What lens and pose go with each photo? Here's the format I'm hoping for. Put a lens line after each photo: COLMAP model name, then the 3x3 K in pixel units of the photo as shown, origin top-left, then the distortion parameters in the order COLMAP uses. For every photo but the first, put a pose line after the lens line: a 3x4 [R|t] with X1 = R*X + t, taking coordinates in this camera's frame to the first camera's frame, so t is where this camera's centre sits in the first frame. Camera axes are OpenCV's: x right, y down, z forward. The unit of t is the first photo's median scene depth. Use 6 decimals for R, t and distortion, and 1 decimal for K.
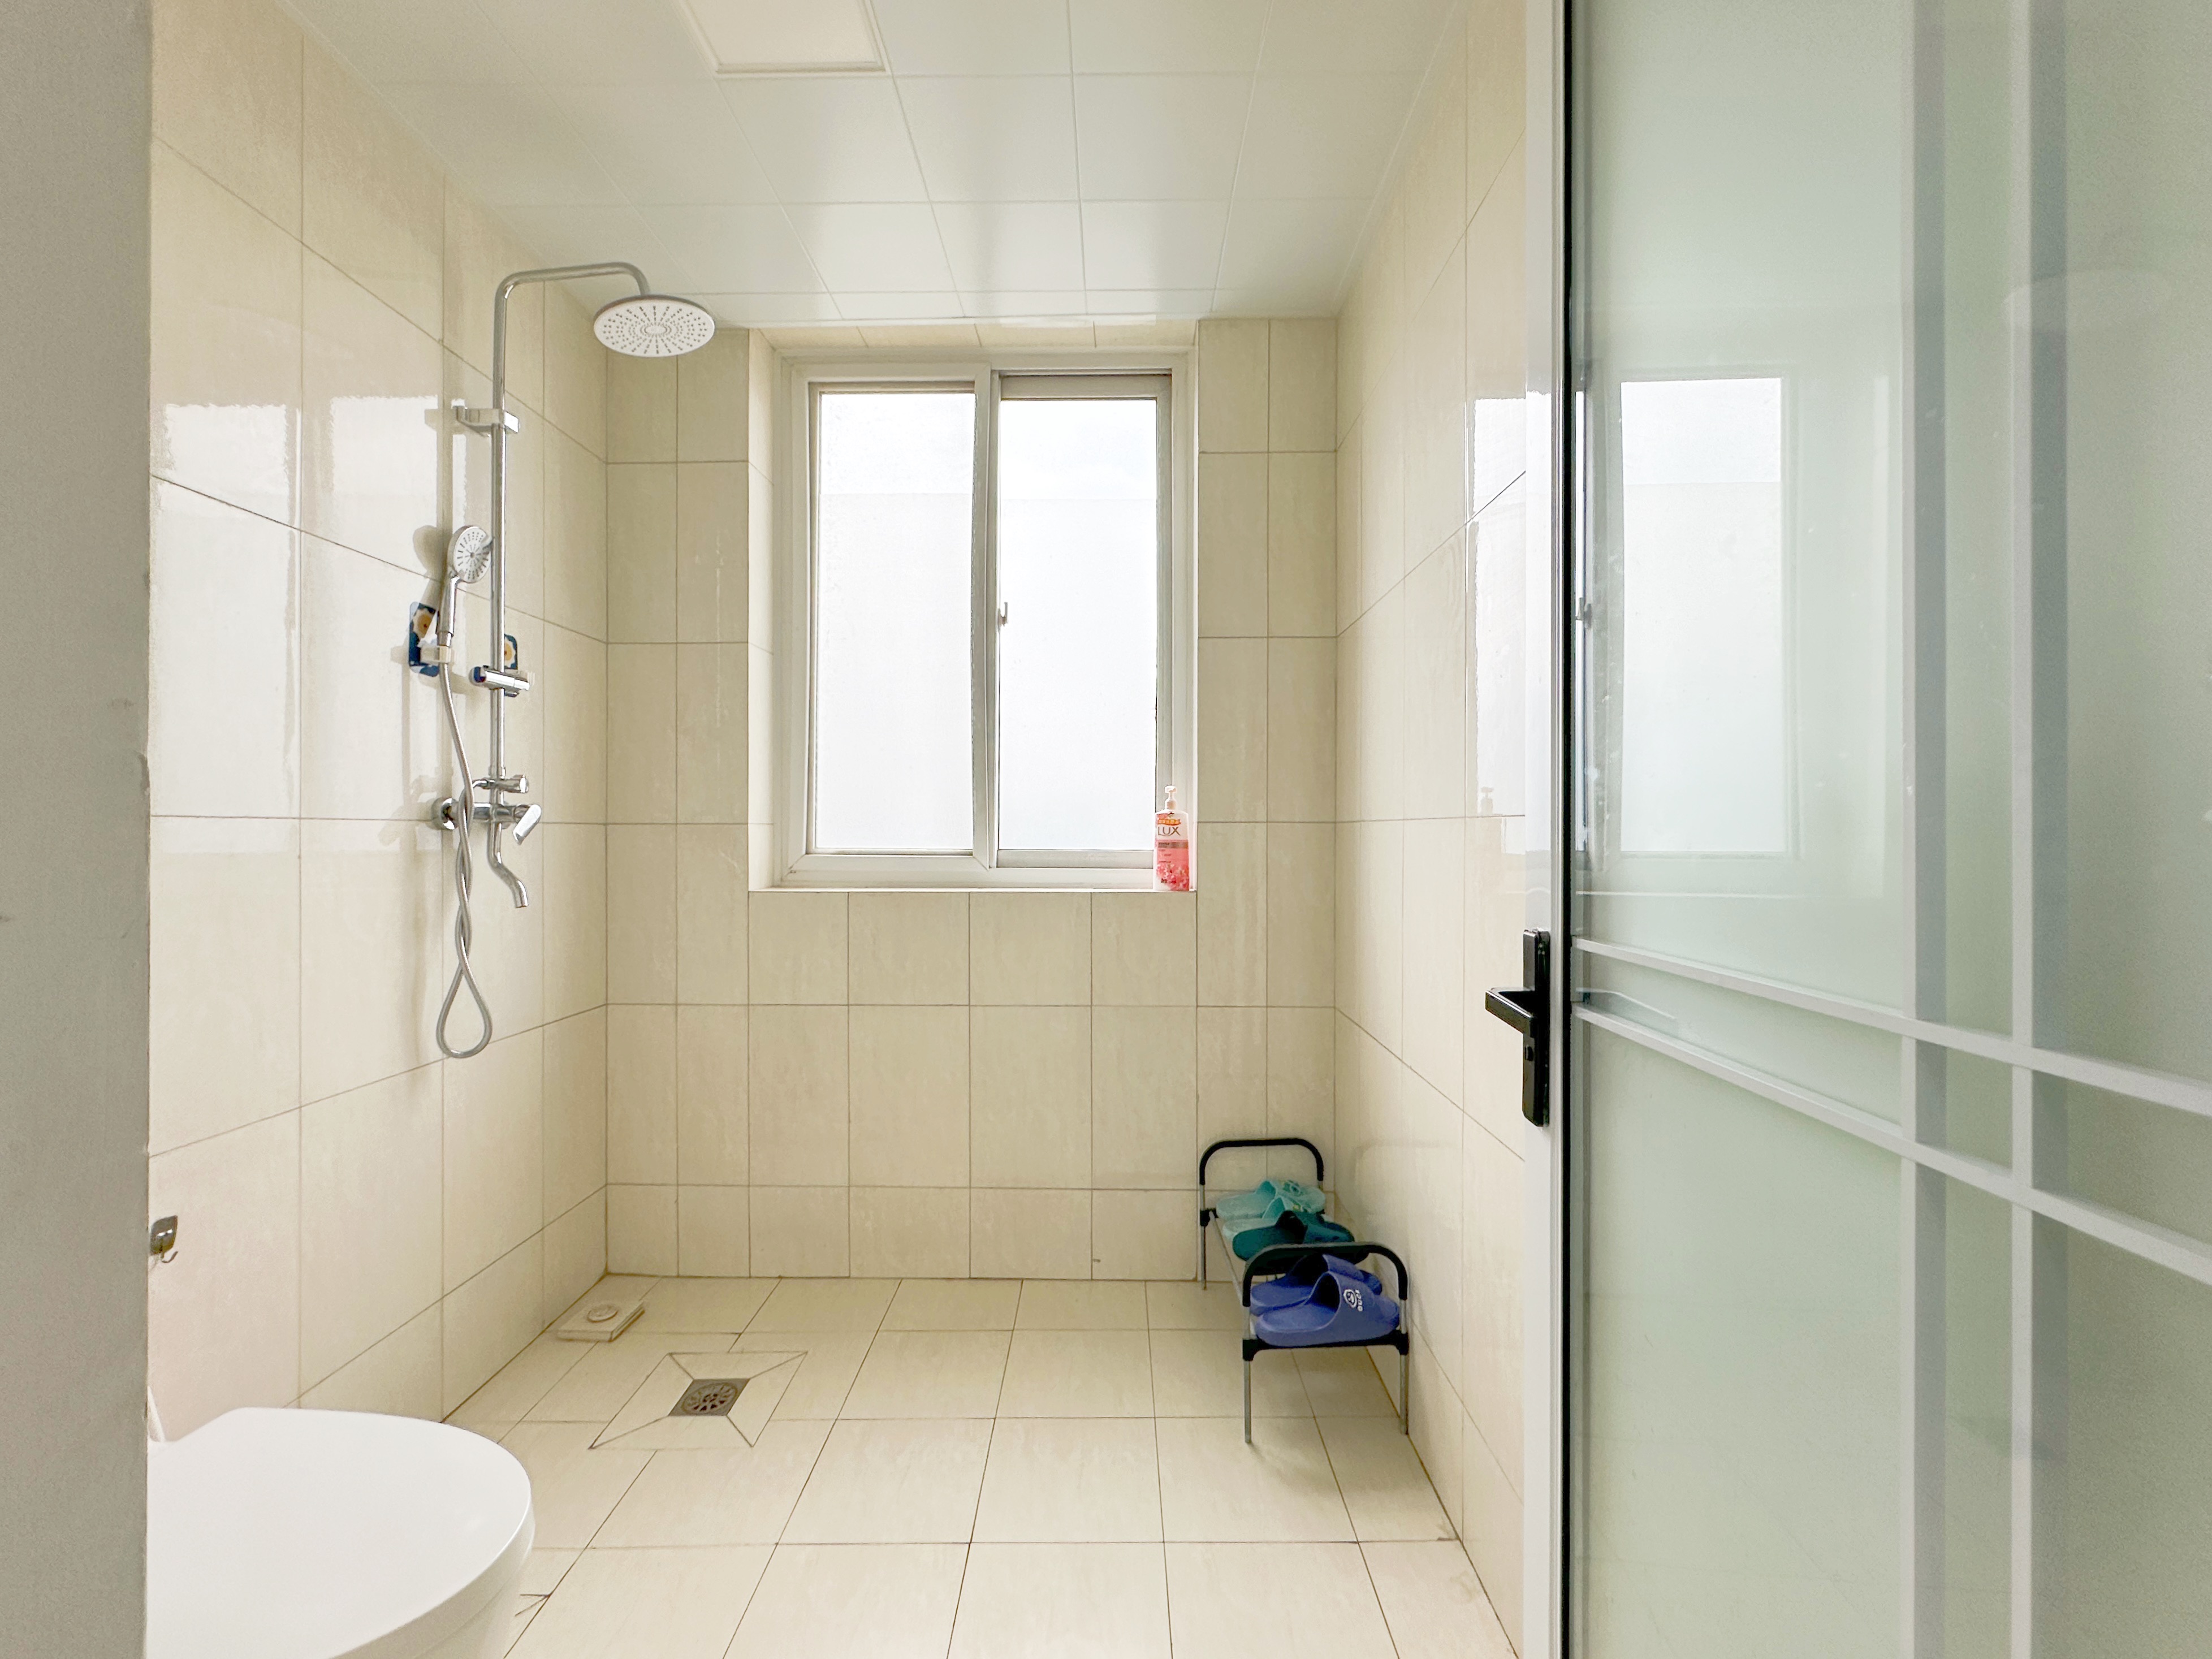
lens RADIAL K [[892.4, 0, 1102.2], [0, 892.4, 829.0], [0, 0, 1]] dist [-0.002316, -0.000136]
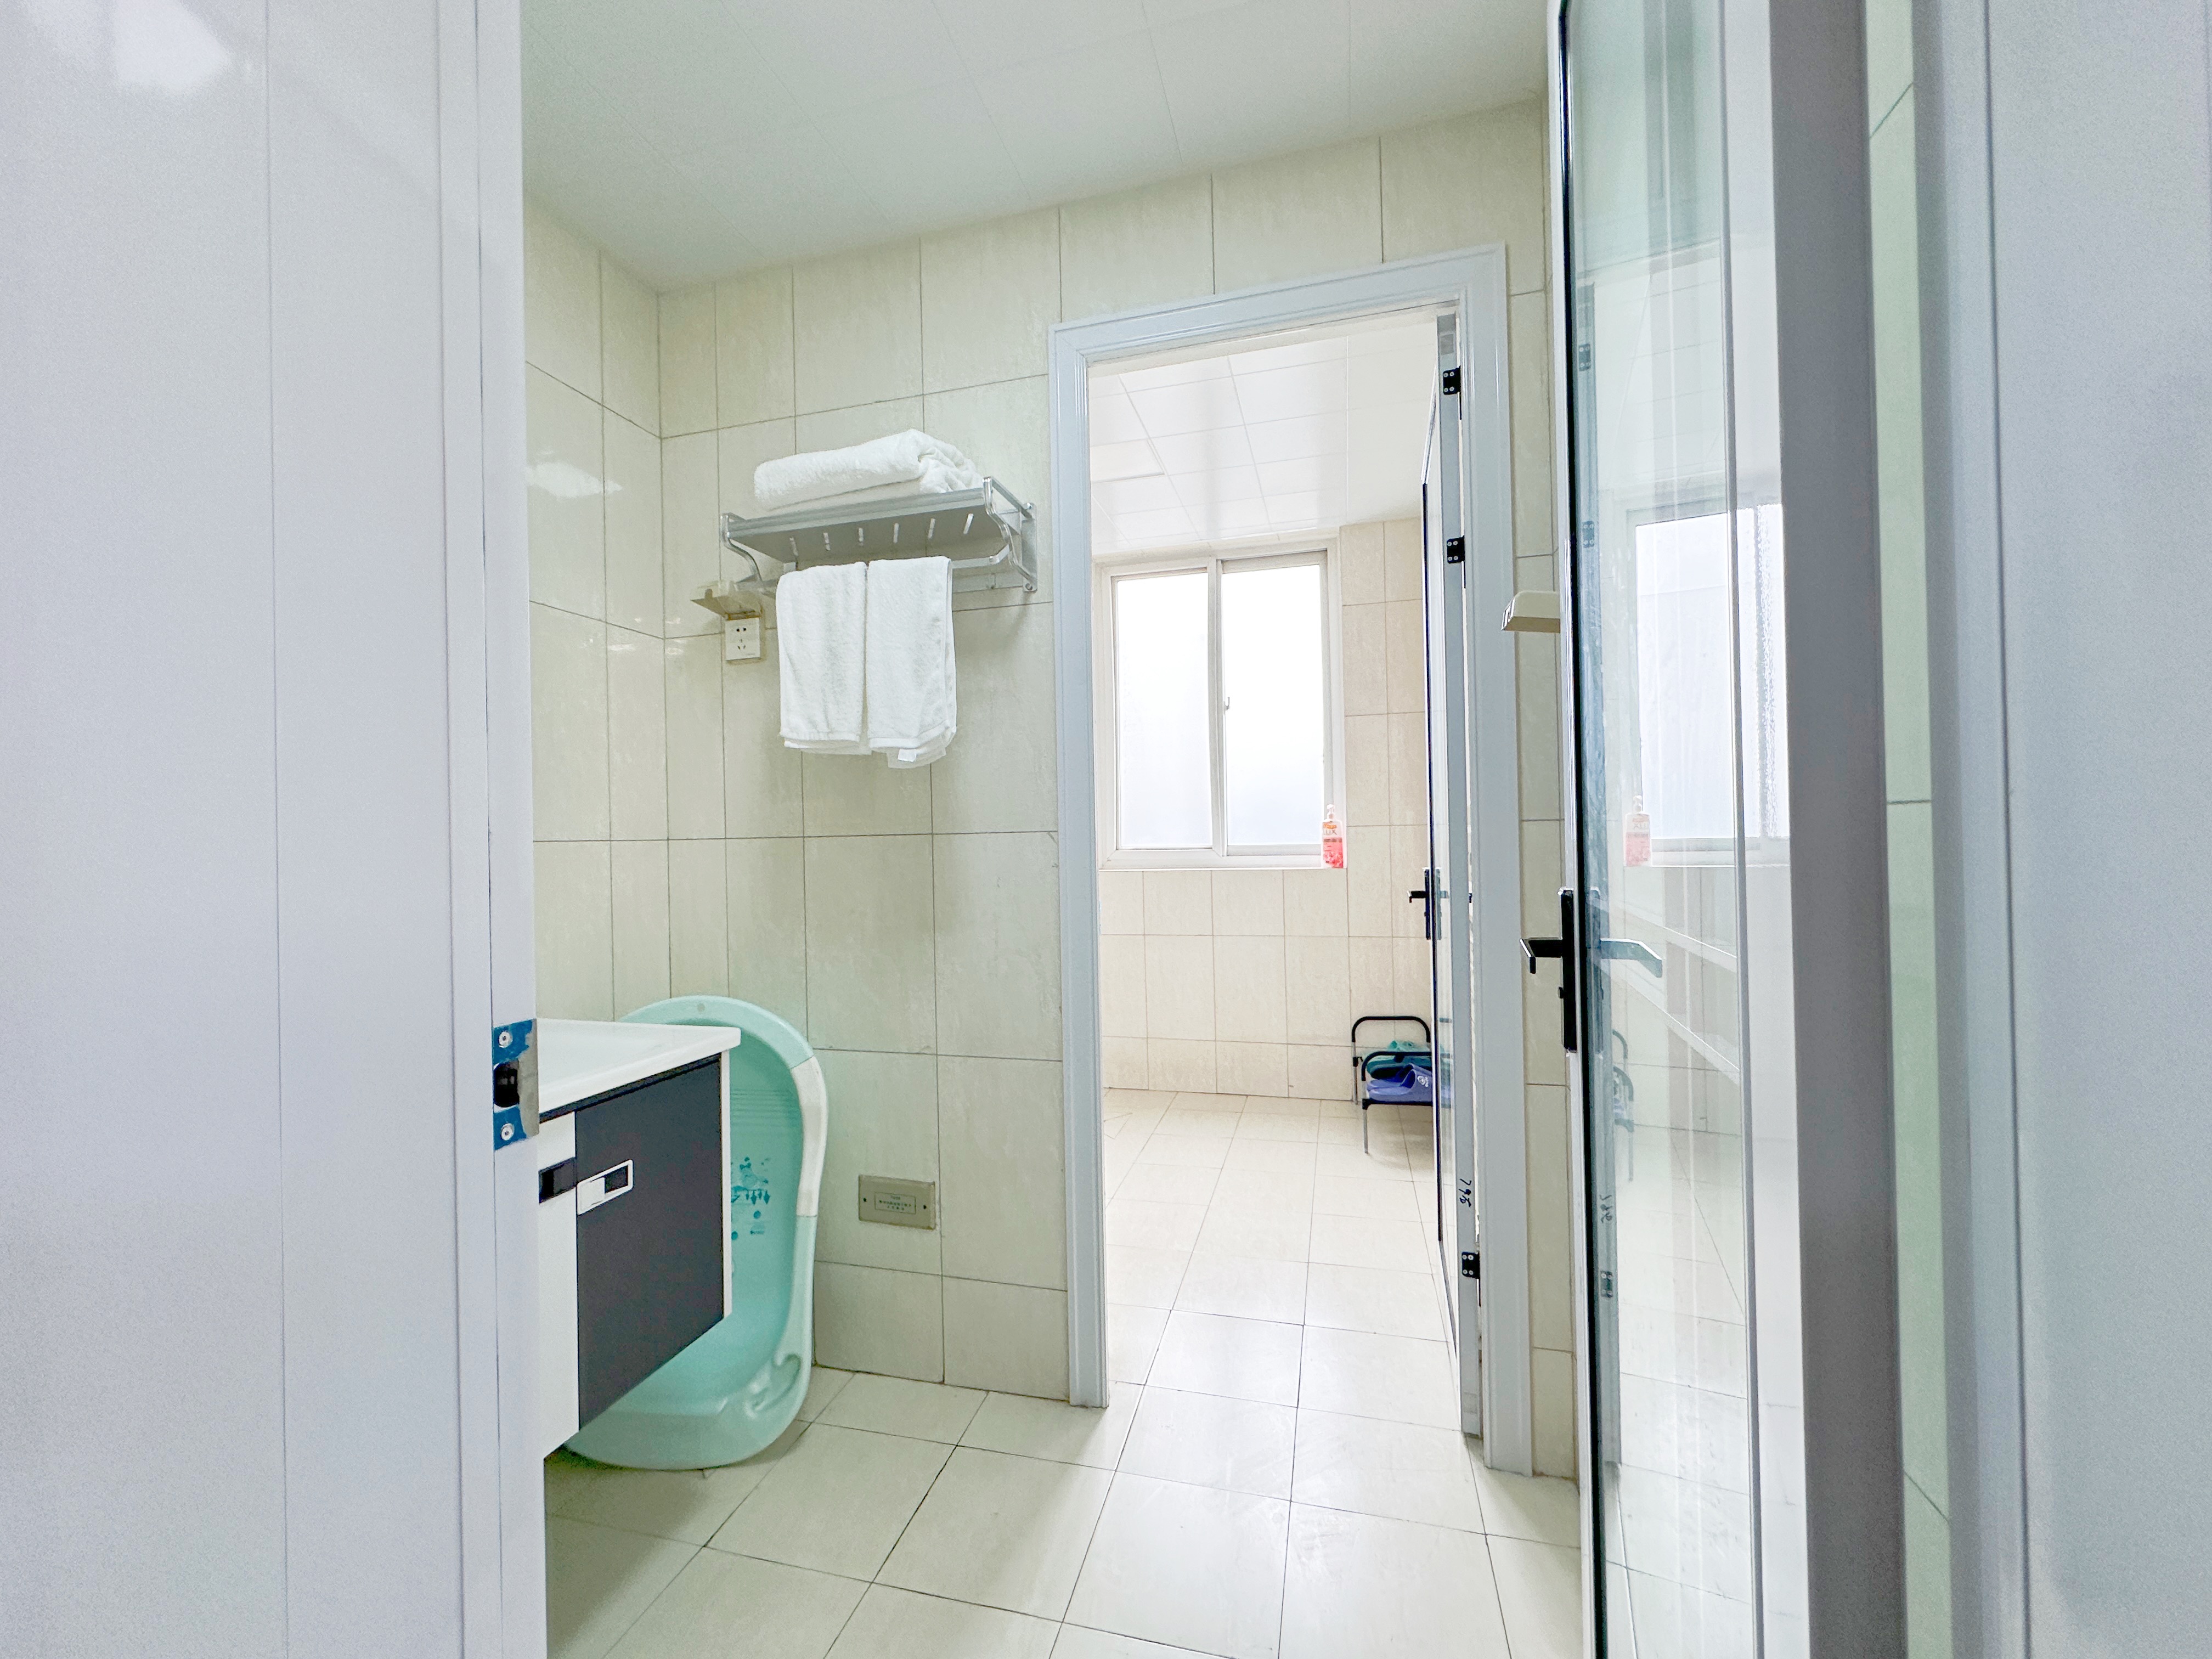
lens RADIAL K [[892.4, 0, 1102.2], [0, 892.4, 829.0], [0, 0, 1]] dist [-0.002316, -0.000136]
pose [[0.968063, -0.022450, -0.249699, 0.079557], [0.022440, 0.999744, -0.002888, -0.008228], [0.249700, -0.002808, 0.968319, -0.723062]]
